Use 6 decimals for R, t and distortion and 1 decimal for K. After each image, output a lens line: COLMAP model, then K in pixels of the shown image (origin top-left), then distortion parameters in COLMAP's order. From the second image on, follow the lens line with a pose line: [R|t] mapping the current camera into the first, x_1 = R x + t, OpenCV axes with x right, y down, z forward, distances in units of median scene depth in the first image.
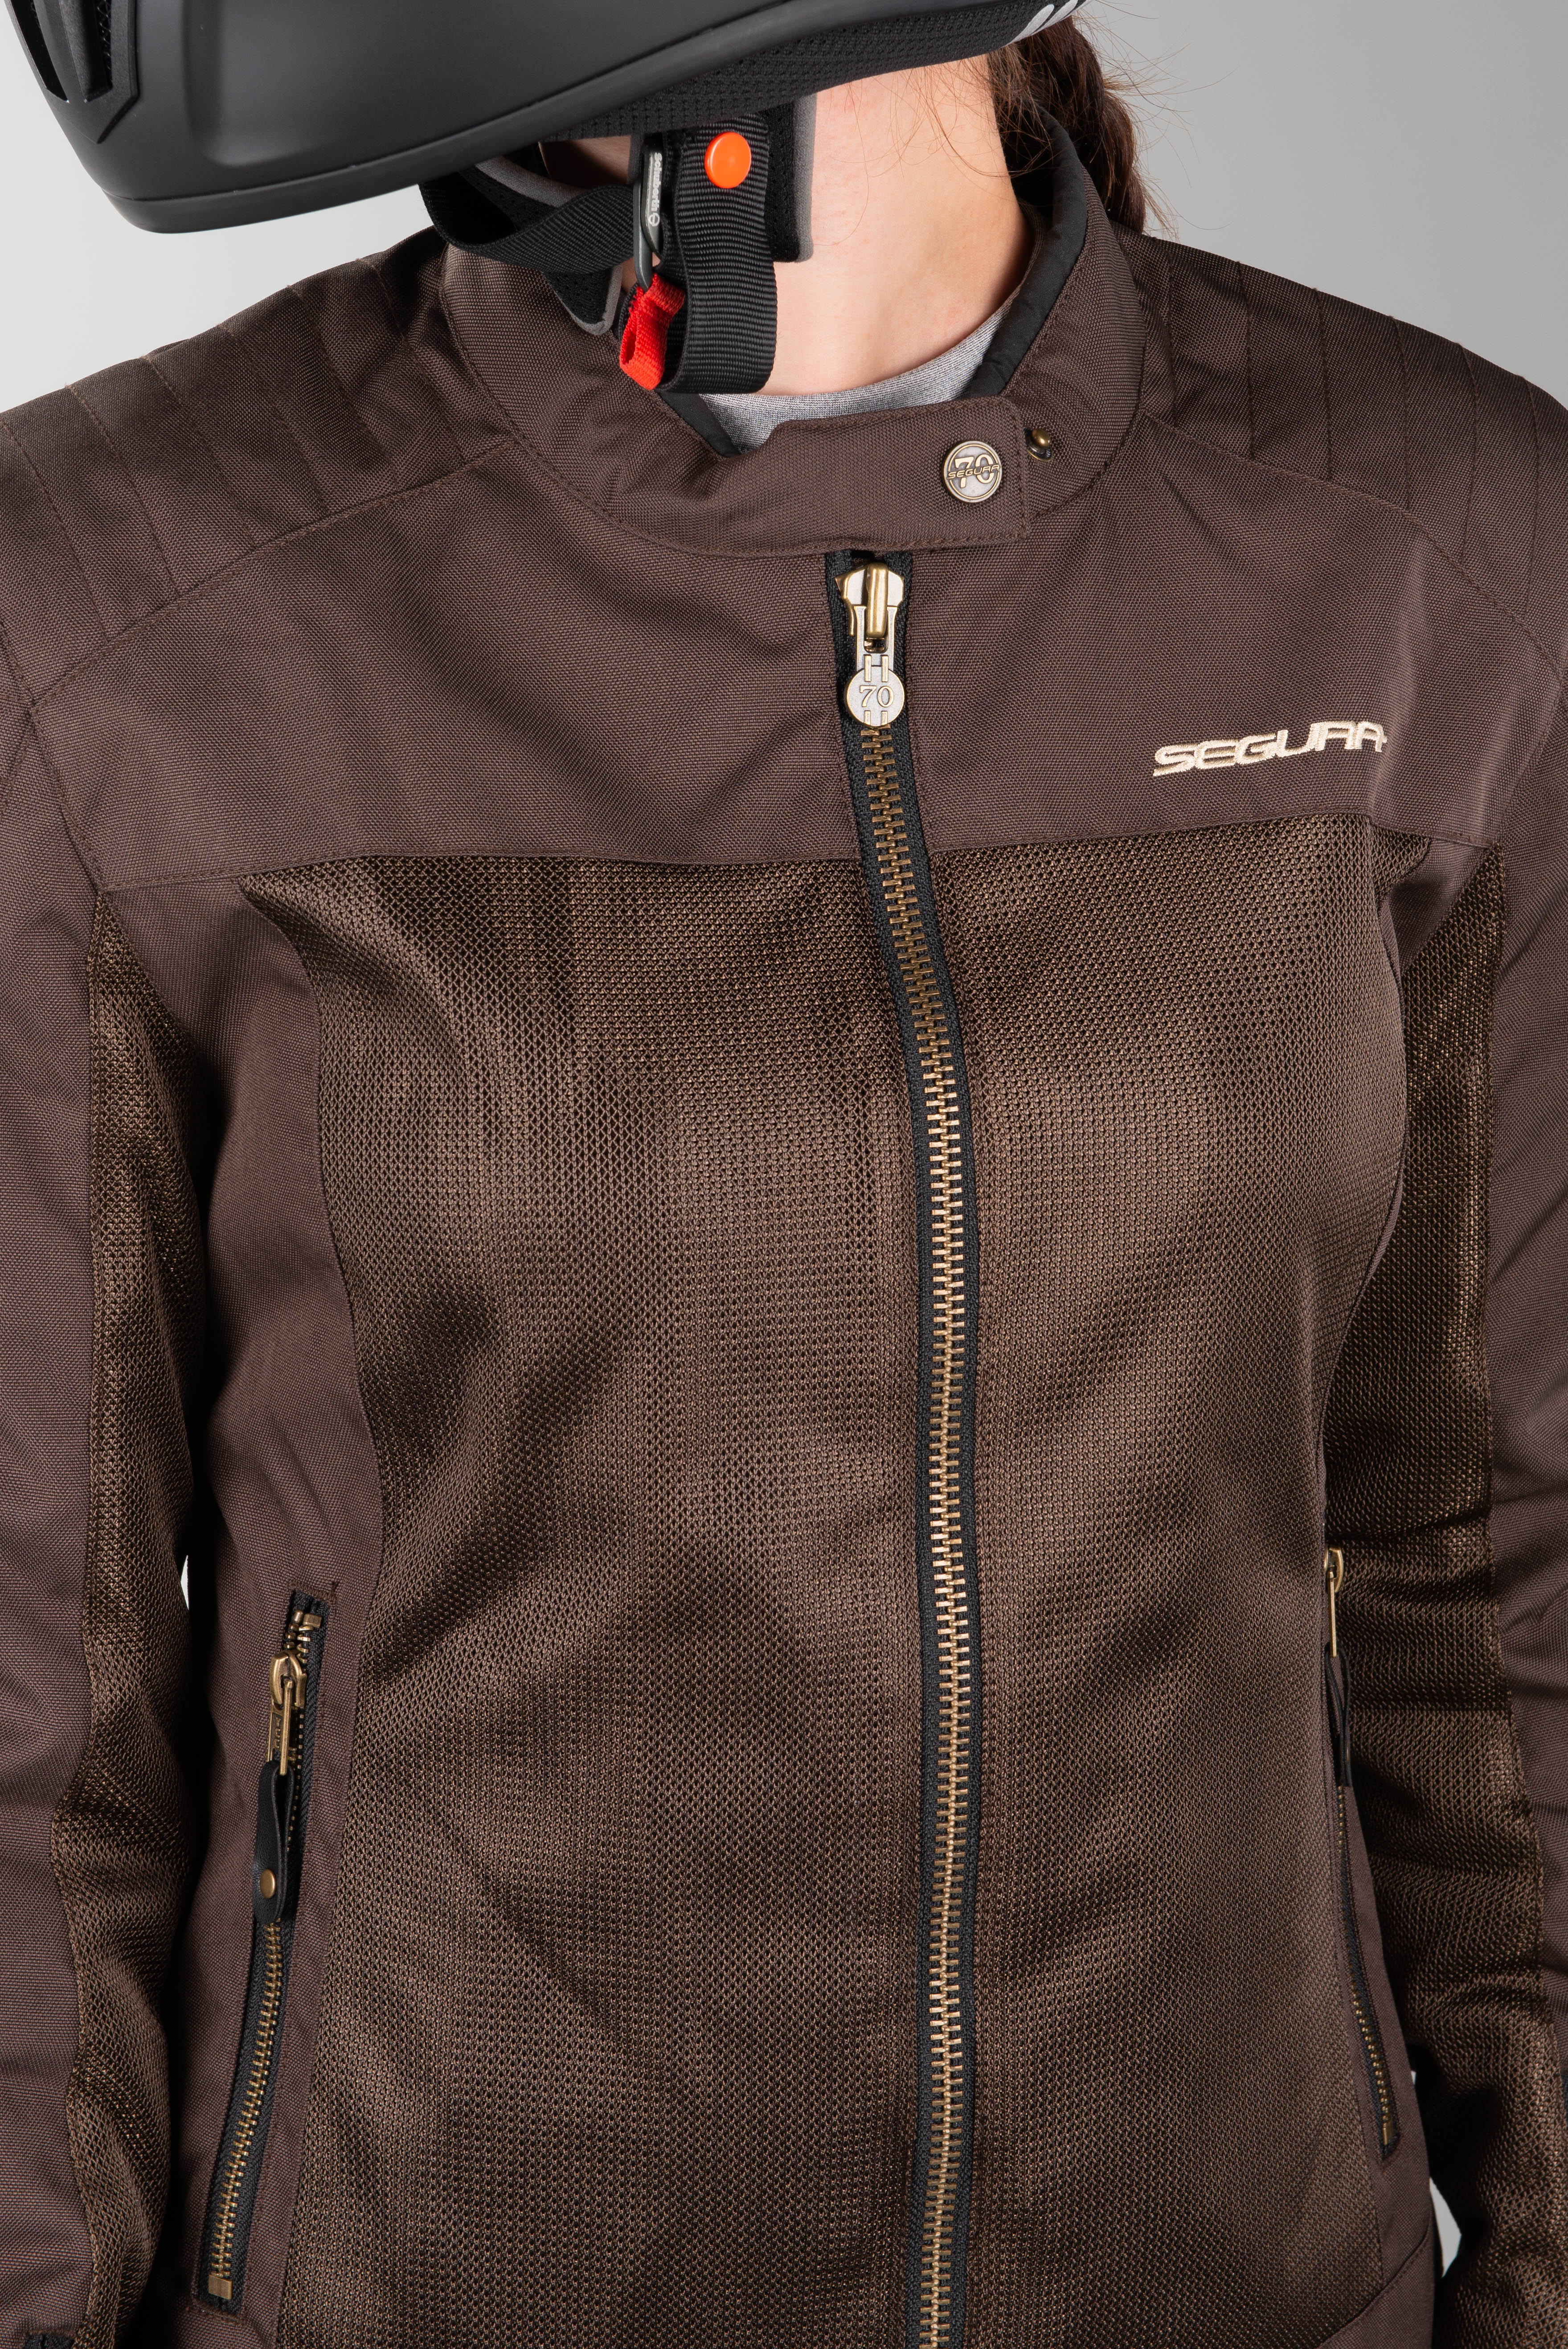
lens RADIAL K [[5590.5, 0, 785.3], [0, 5590.5, 1027.9], [0, 0, 1]] dist [0.012824, 0.381792]
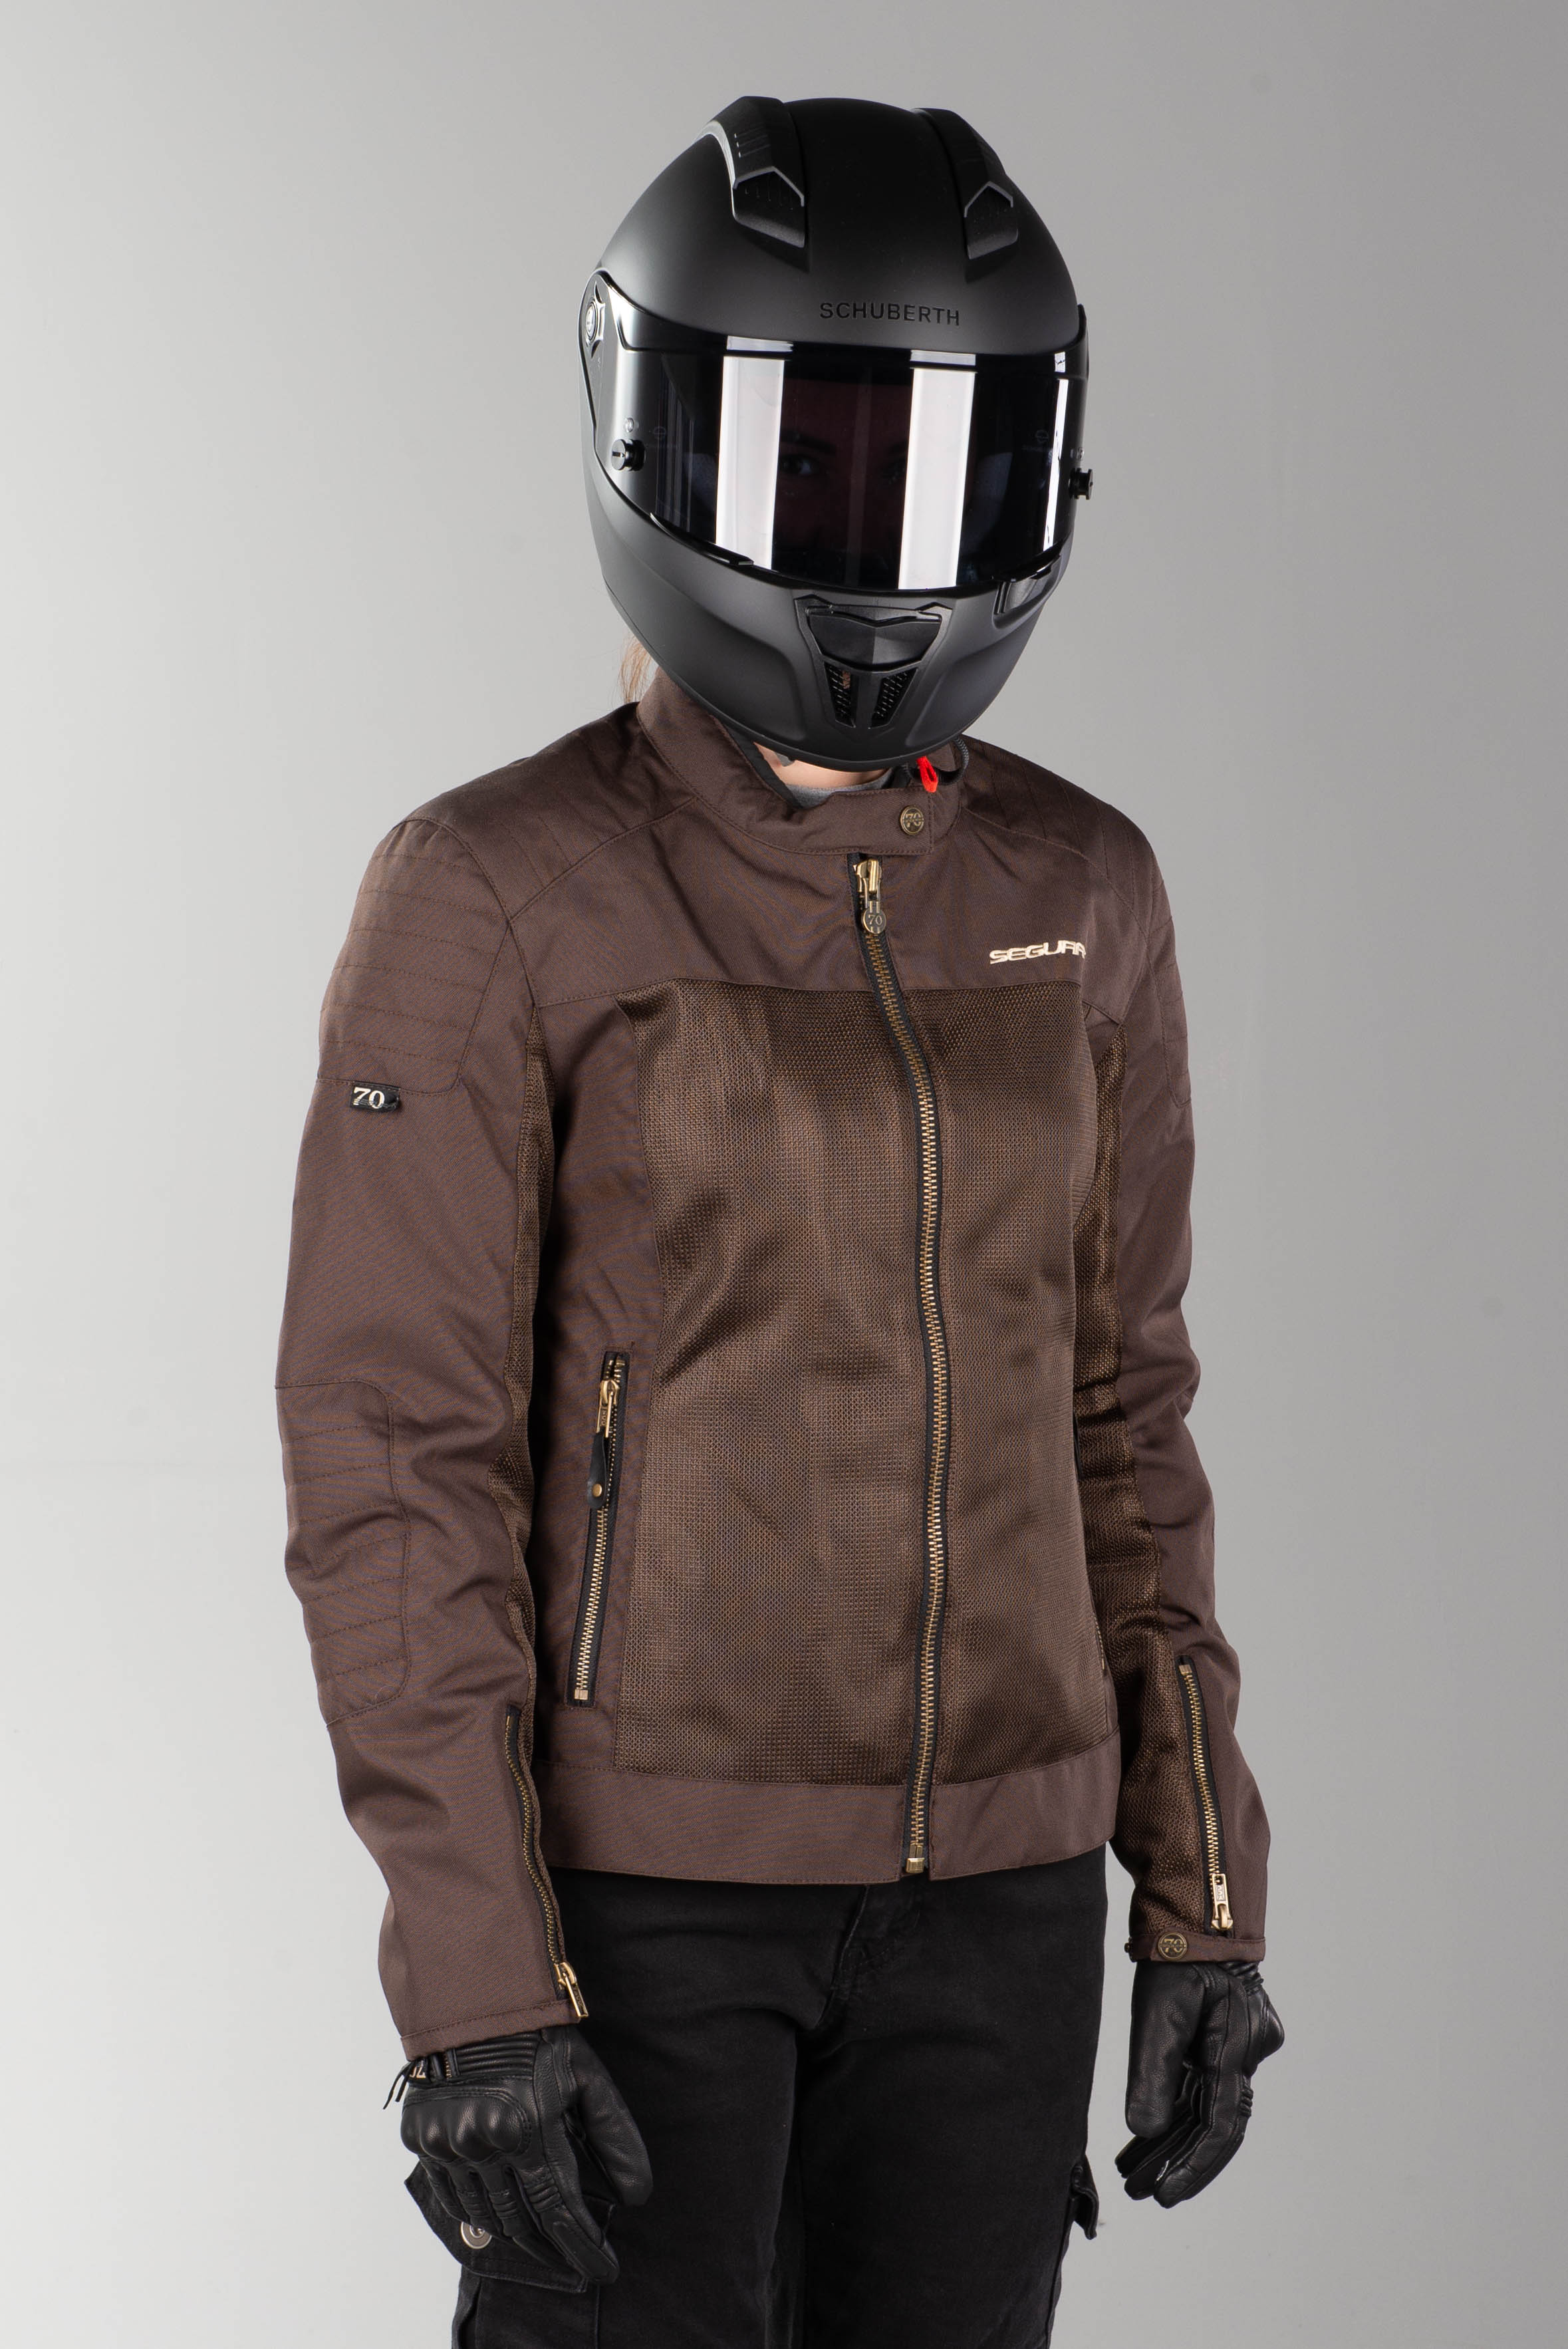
lens RADIAL K [[5590.5, 0, 785.3], [0, 5590.5, 1027.9], [0, 0, 1]] dist [0.012824, 0.381792]
pose [[0.983179, -0.014819, 0.182042, -0.403989], [0.044135, 0.986442, -0.158066, 0.316385], [-0.177232, 0.163442, 0.970503, -1.059330]]
